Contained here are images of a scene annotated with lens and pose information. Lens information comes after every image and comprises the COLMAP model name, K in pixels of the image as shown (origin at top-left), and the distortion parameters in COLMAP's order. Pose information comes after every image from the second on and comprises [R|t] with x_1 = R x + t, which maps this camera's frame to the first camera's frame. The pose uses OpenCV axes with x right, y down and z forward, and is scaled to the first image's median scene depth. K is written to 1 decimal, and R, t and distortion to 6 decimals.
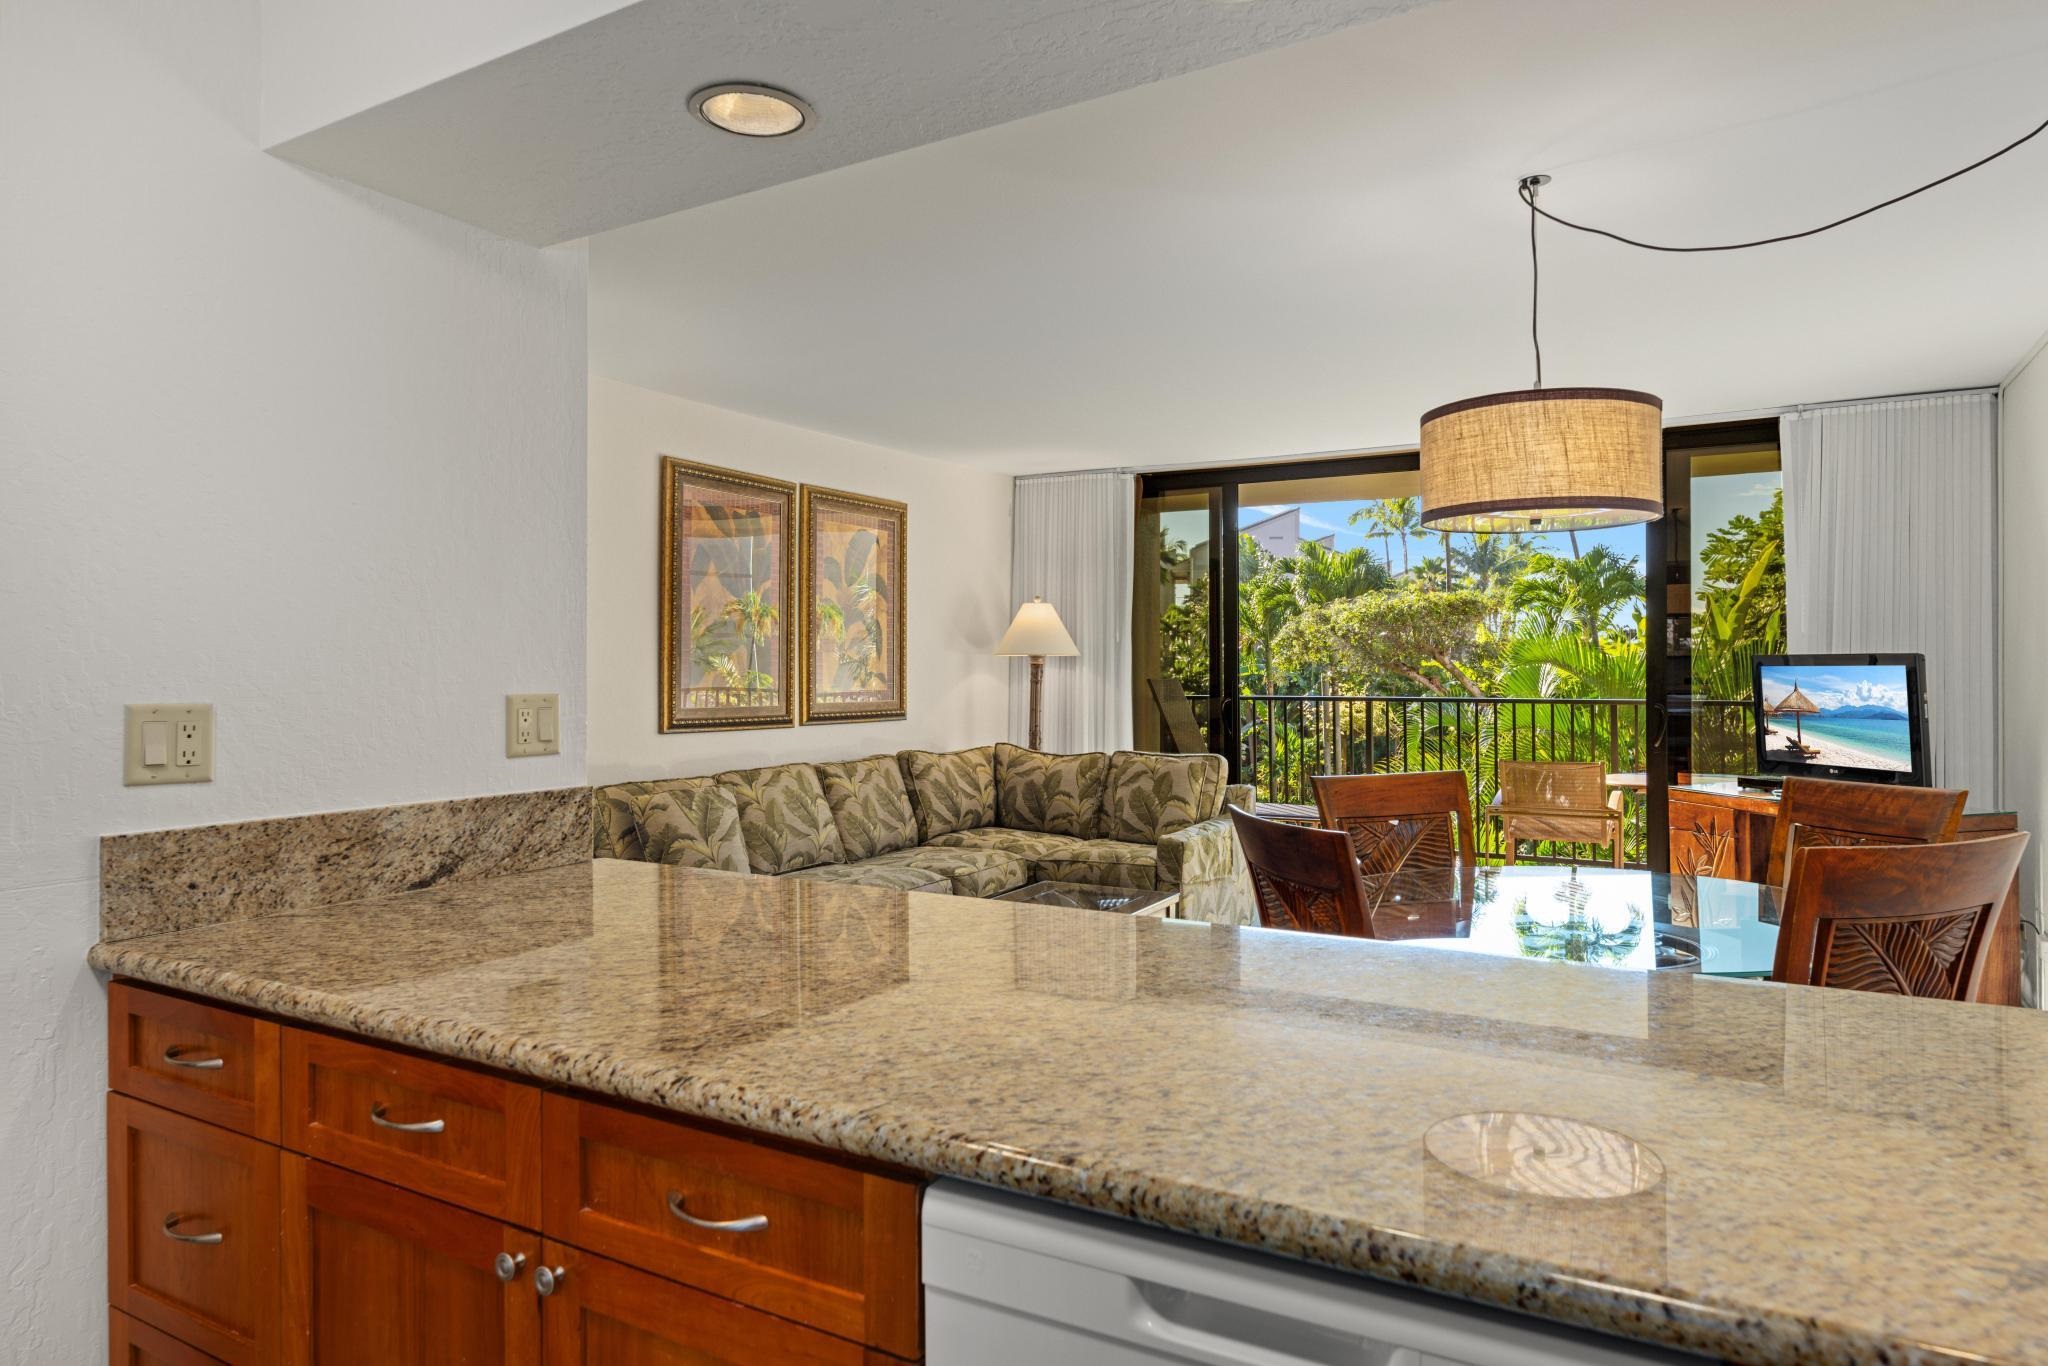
lens RADIAL K [[1240.9, 0, 1024.2], [0, 1240.9, 665.7], [0, 0, 1]] dist [-0.009412, 0.003194]
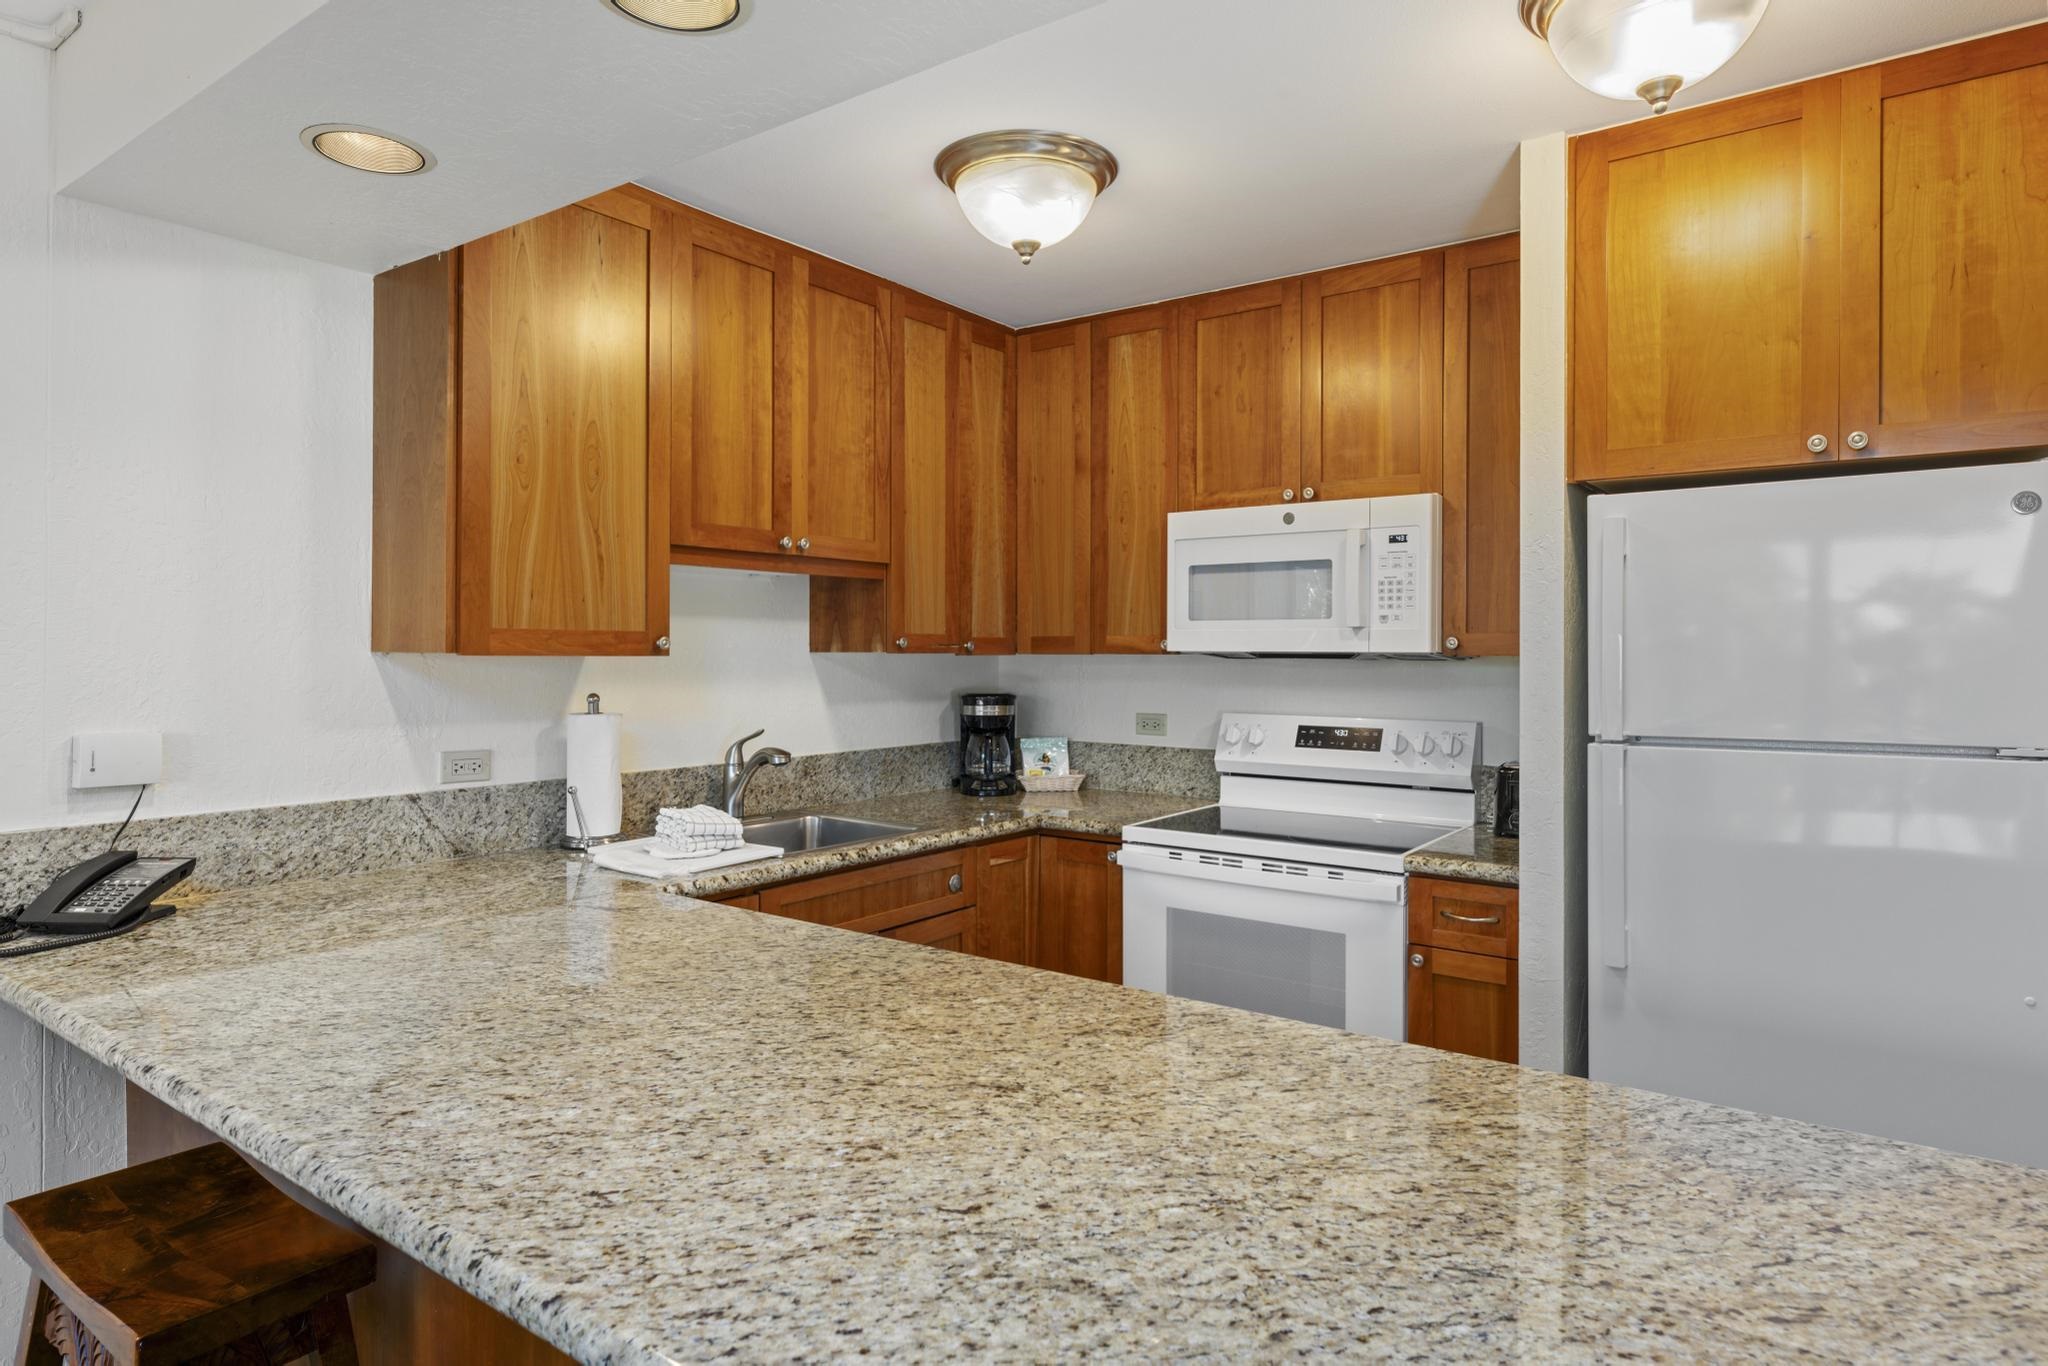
lens RADIAL K [[1183.5, 0, 1033.3], [0, 1183.5, 669.1], [0, 0, 1]] dist [0.027905, -0.000107]
pose [[-0.994131, -0.002193, 0.108162, -0.058763], [-0.000581, 0.999888, 0.014930, -0.013261], [-0.108183, 0.014779, -0.994021, 0.532177]]
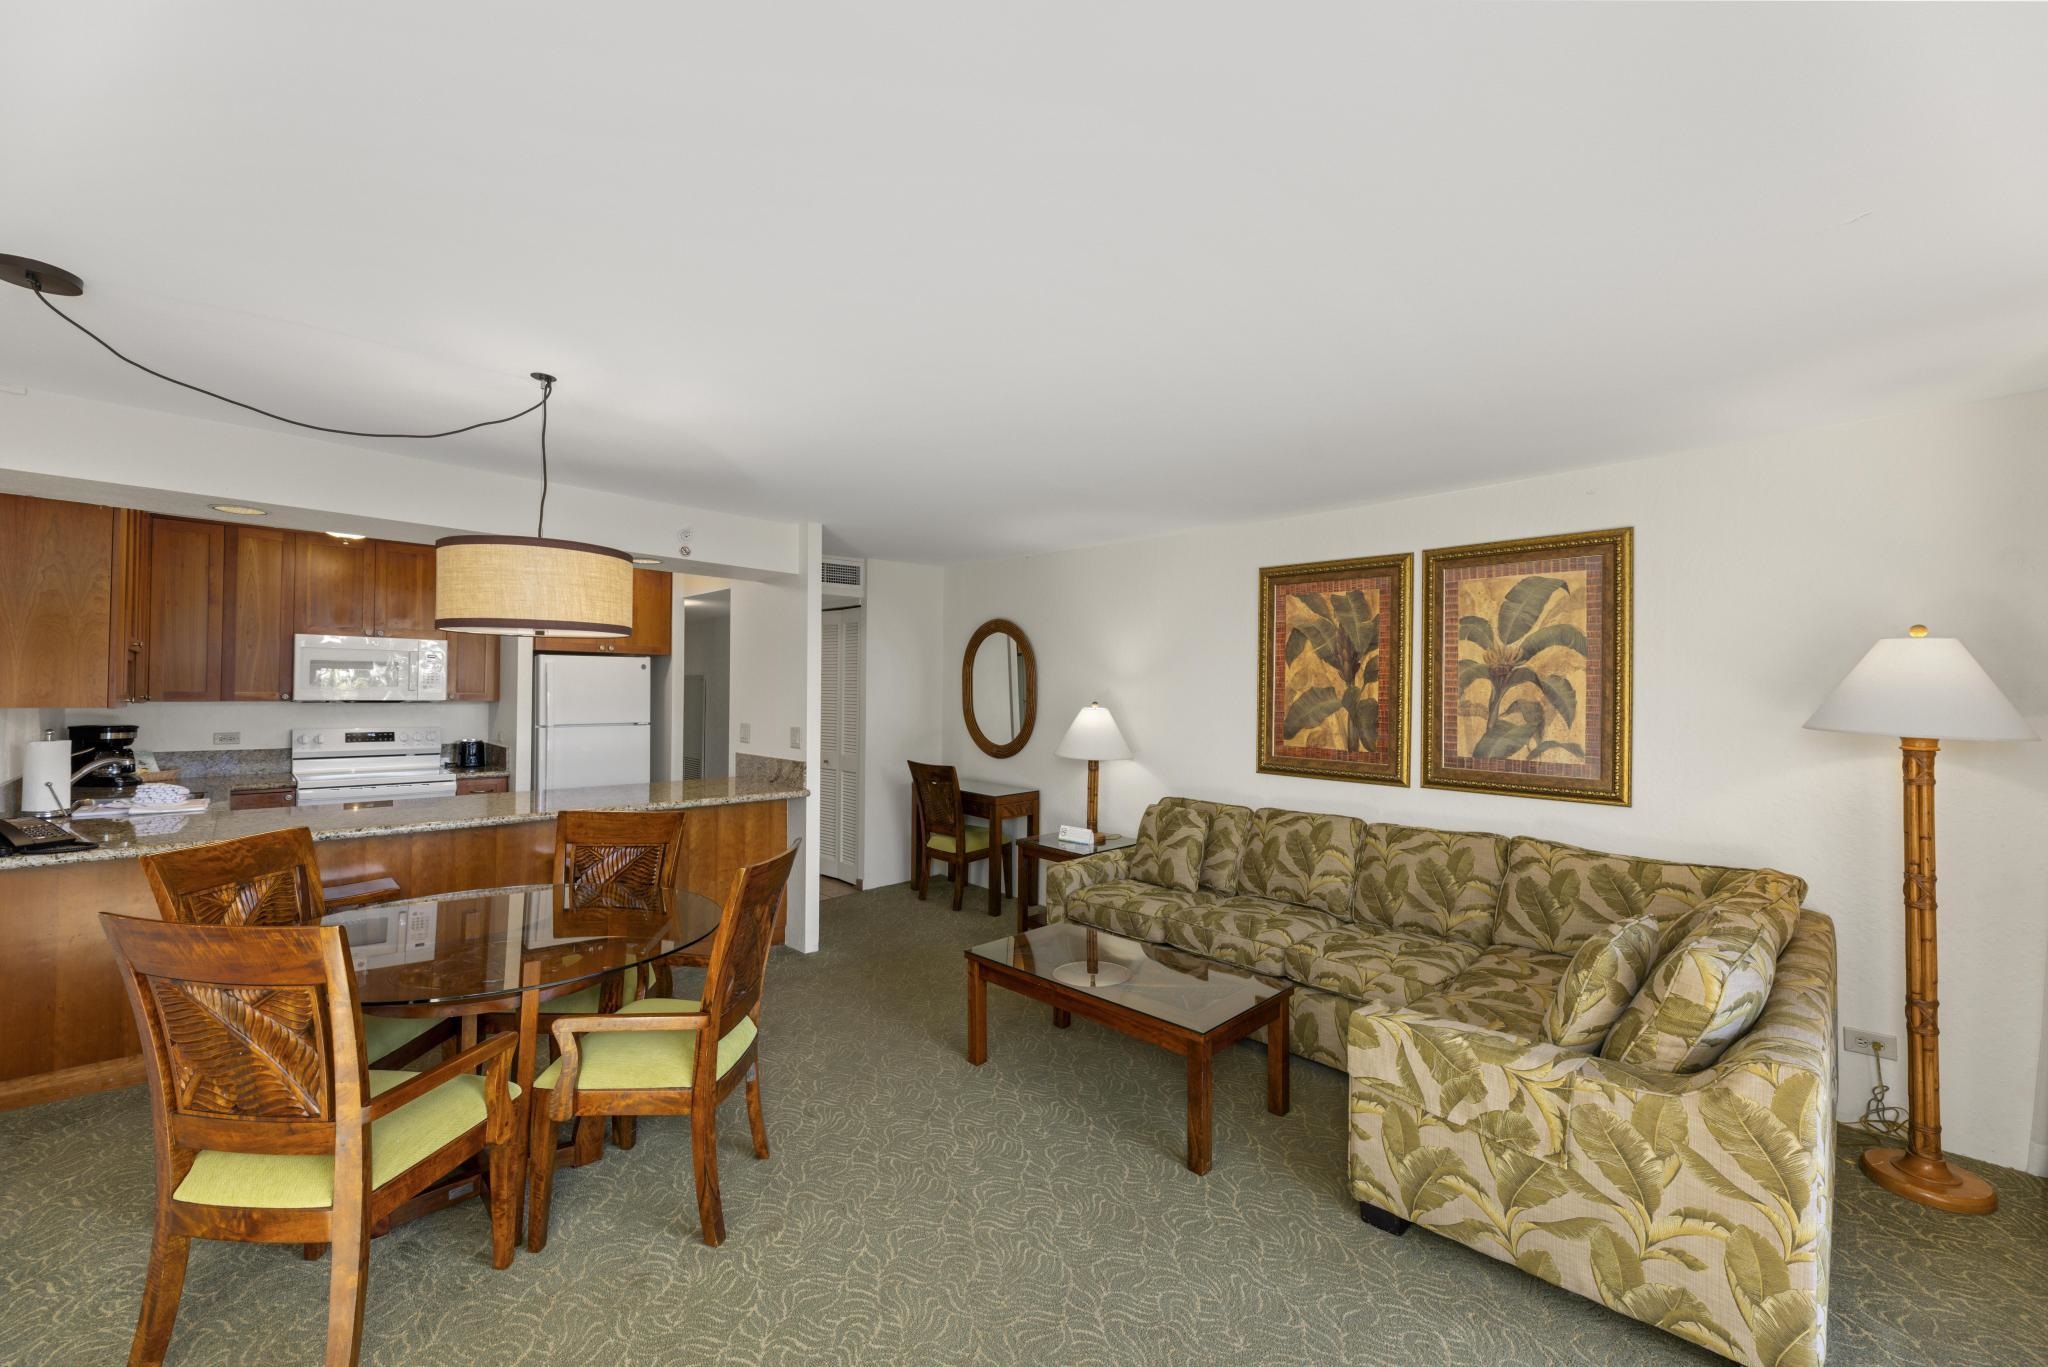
lens RADIAL K [[826.2, 0, 1020.4], [0, 826.2, 679.2], [0, 0, 1]] dist [0.003035, -0.000544]
pose [[-0.282767, -0.015534, -0.959063, 0.611877], [-0.007830, 0.999873, -0.013887, -0.030986], [0.959157, 0.003582, -0.282853, 0.944967]]
